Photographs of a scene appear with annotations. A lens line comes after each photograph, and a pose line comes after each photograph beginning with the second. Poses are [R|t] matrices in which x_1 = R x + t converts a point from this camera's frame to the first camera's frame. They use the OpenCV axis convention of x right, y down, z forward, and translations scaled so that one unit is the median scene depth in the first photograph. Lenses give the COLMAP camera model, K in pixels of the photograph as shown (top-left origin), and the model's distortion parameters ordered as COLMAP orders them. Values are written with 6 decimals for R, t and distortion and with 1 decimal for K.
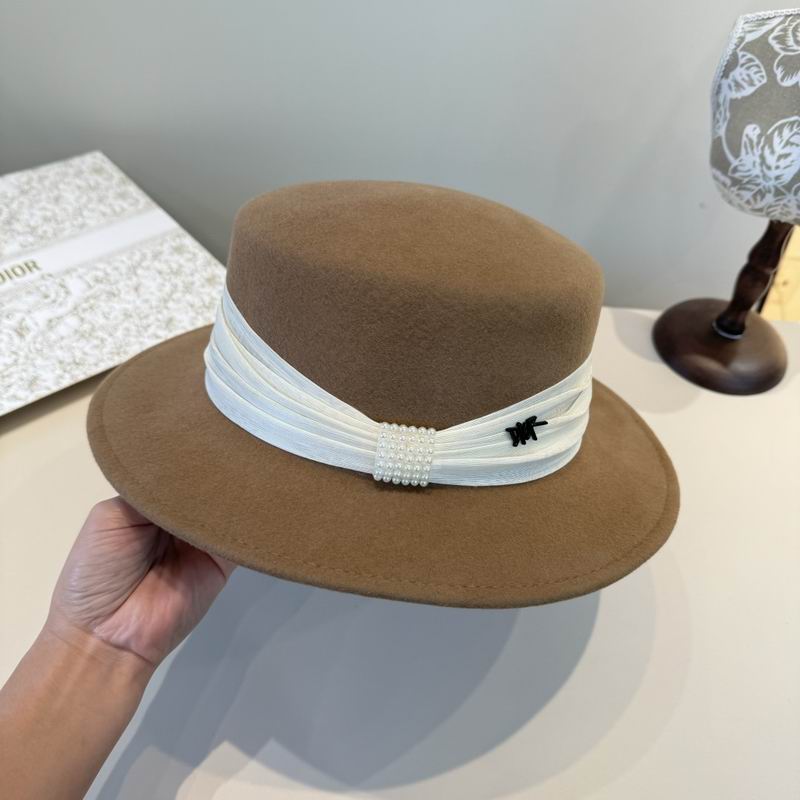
lens RADIAL K [[795.2, 0, 404.2], [0, 795.2, 418.7], [0, 0, 1]] dist [-0.026663, 0.000000]
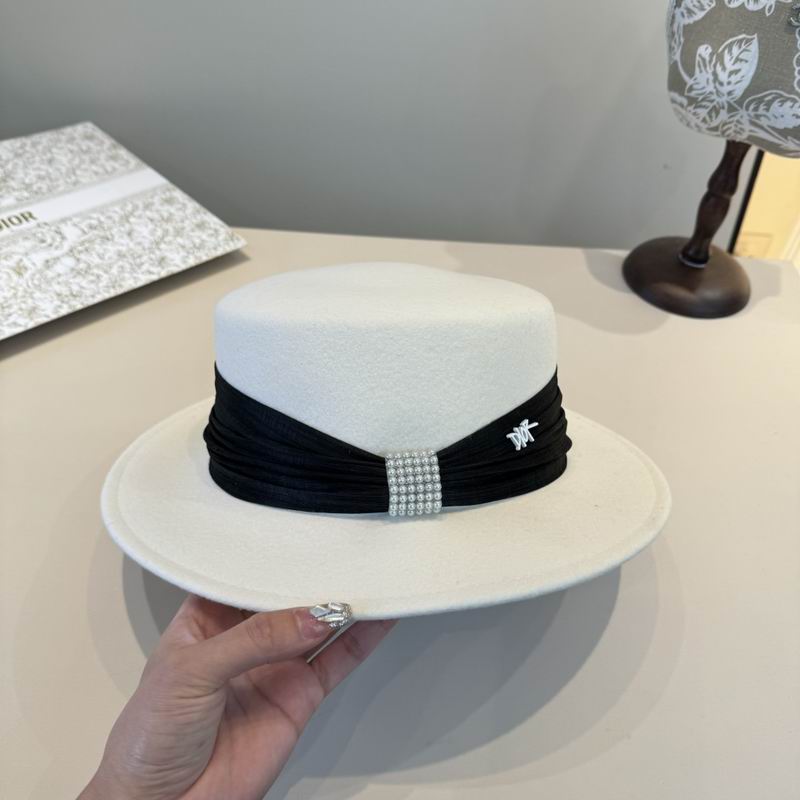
lens RADIAL K [[795.2, 0, 400.3], [0, 795.2, 420.7], [0, 0, 1]] dist [-0.026663, 0.000000]
pose [[0.999483, -0.025395, 0.019699, -0.008291], [0.026279, 0.998595, -0.046011, 0.148896], [-0.018503, 0.046505, 0.998747, -0.039948]]
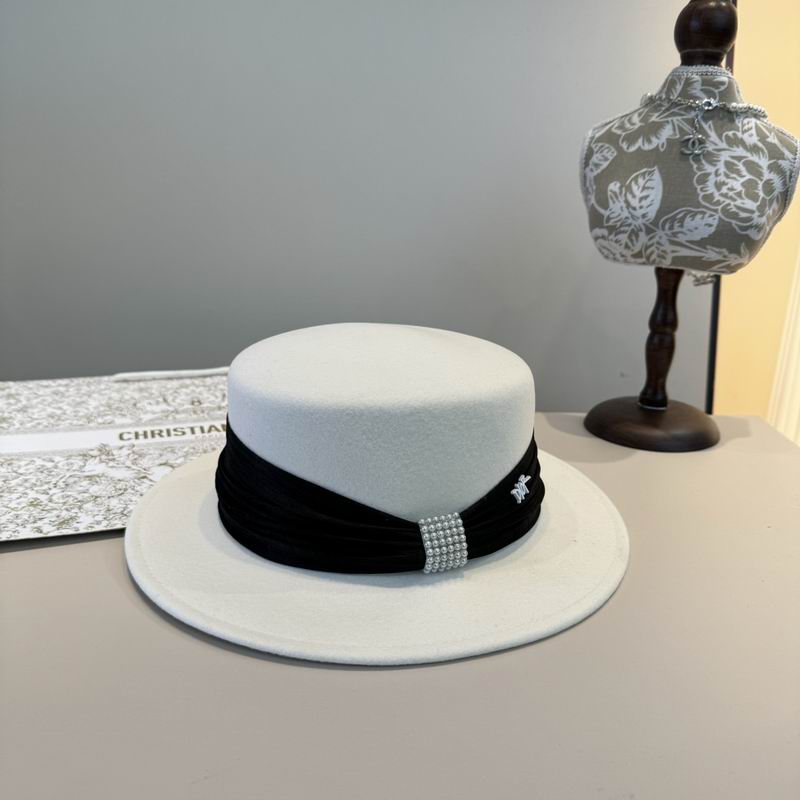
lens RADIAL K [[795.2, 0, 399.0], [0, 795.2, 404.6], [0, 0, 1]] dist [-0.026663, 0.000000]
pose [[0.997984, -0.058031, 0.025709, 0.051274], [0.063001, 0.856537, -0.512226, 0.428661], [0.007704, 0.512813, 0.858466, 0.104767]]
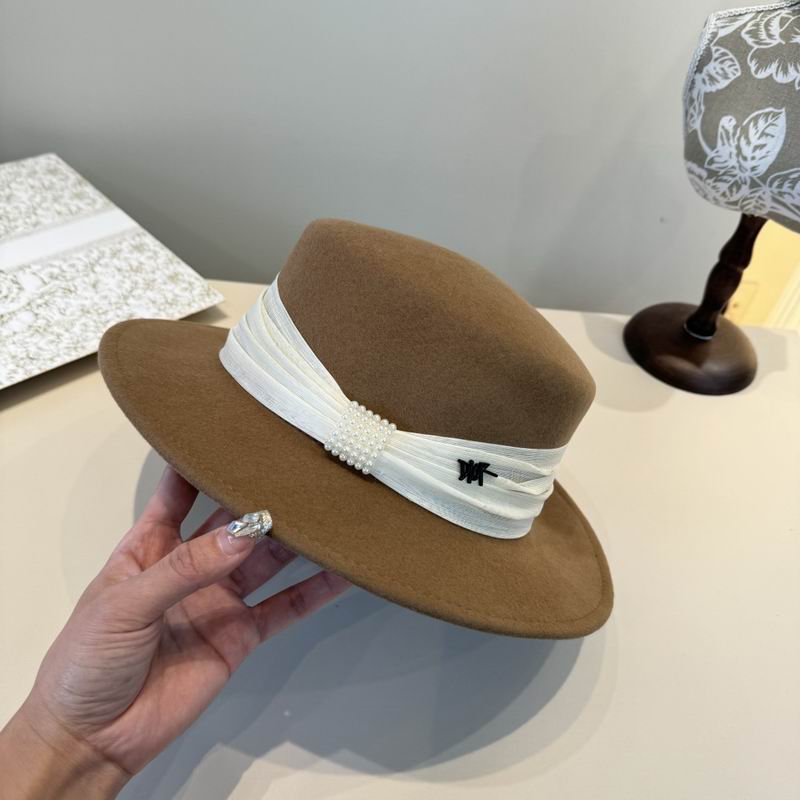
lens RADIAL K [[795.2, 0, 400.7], [0, 795.2, 417.5], [0, 0, 1]] dist [-0.026663, 0.000000]
pose [[0.997644, -0.002389, 0.068562, -0.038188], [0.006412, 0.998266, -0.058510, 0.056272], [-0.068303, 0.058812, 0.995930, 0.037409]]
